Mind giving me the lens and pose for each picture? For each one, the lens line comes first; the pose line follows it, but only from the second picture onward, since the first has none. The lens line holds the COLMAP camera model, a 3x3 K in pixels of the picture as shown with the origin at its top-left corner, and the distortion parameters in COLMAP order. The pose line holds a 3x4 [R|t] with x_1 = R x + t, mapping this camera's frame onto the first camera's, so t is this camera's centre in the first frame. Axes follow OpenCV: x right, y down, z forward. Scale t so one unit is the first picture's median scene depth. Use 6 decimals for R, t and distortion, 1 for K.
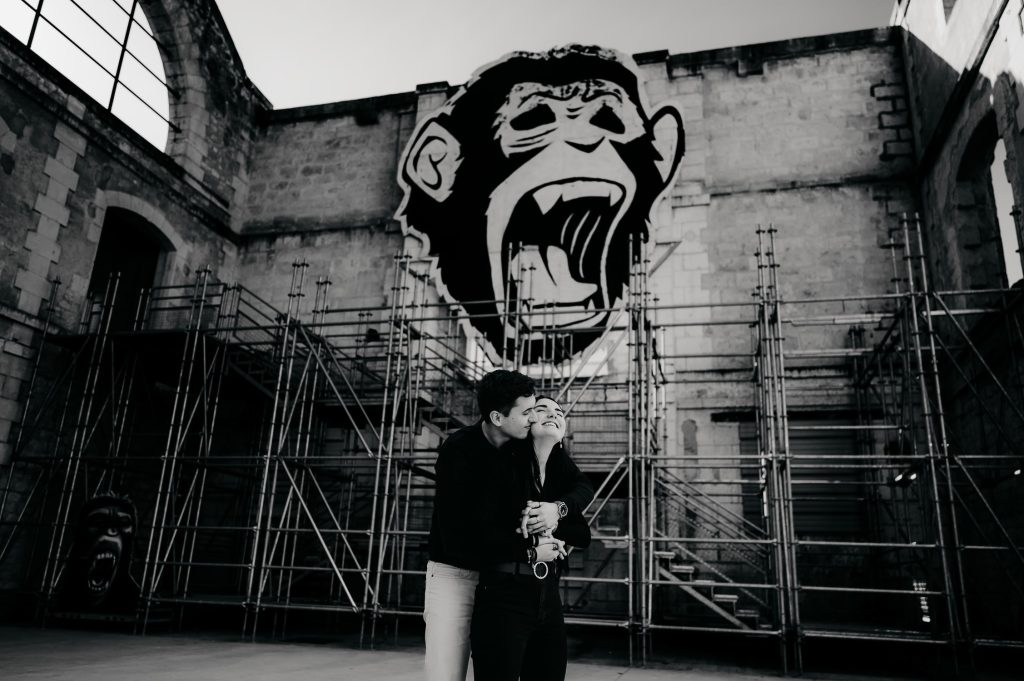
lens RADIAL K [[785.4, 0, 512.0], [0, 785.4, 340.5], [0, 0, 1]] dist [0.001815, 0.005238]
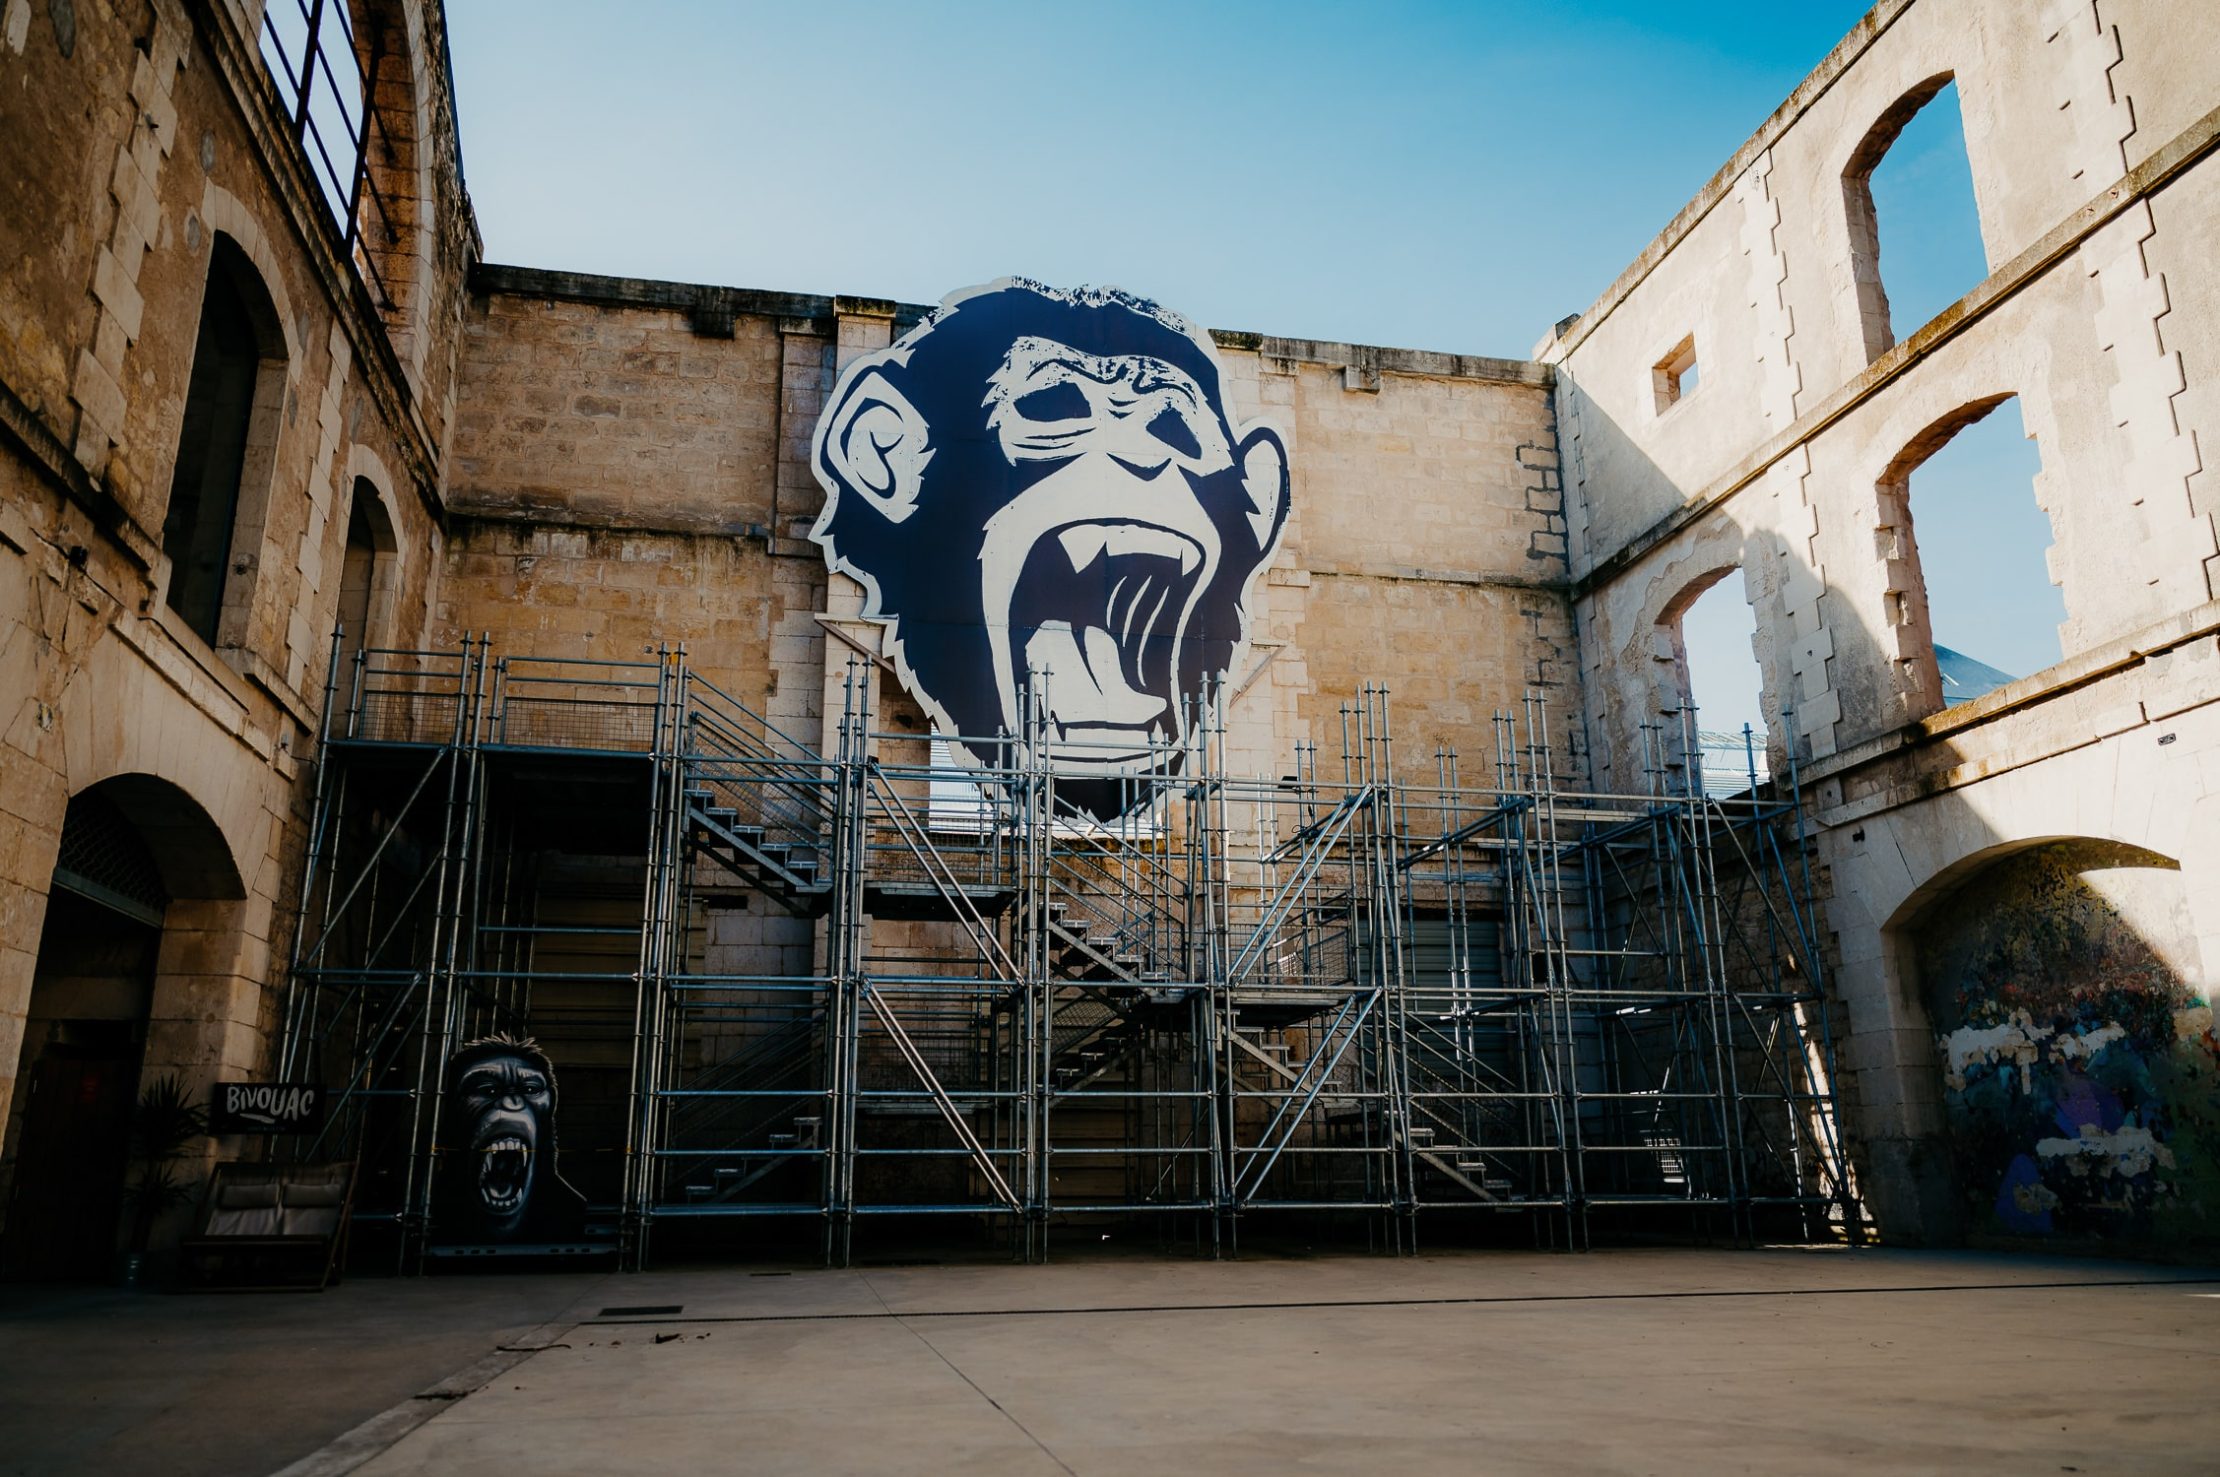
lens RADIAL K [[1648.3, 0, 1110.0], [0, 1648.3, 738.5], [0, 0, 1]] dist [0.007240, 0.001288]
pose [[0.894029, 0.067993, 0.442820, -0.486819], [-0.092216, 0.995180, 0.033374, -0.073421], [-0.438416, -0.070673, 0.895989, -0.179066]]
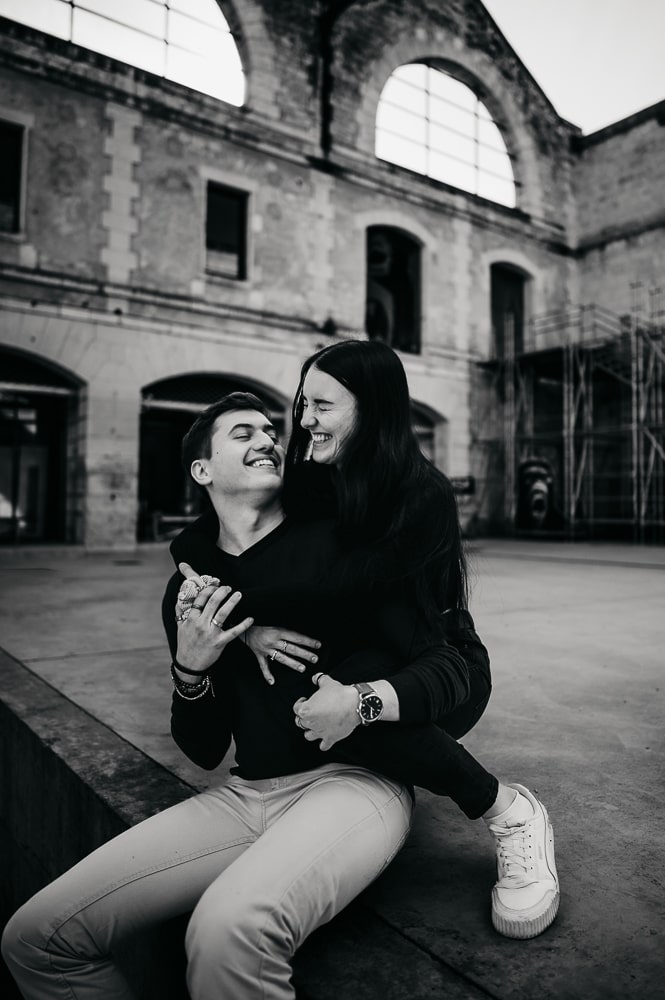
lens RADIAL K [[732.4, 0, 332.5], [0, 732.4, 500.0], [0, 0, 1]] dist [-0.086097, 0.057886]
pose [[0.787181, -0.047860, -0.614862, 0.045926], [0.219578, 0.953402, 0.206906, -0.085587], [0.576308, -0.297882, 0.761009, -0.268164]]
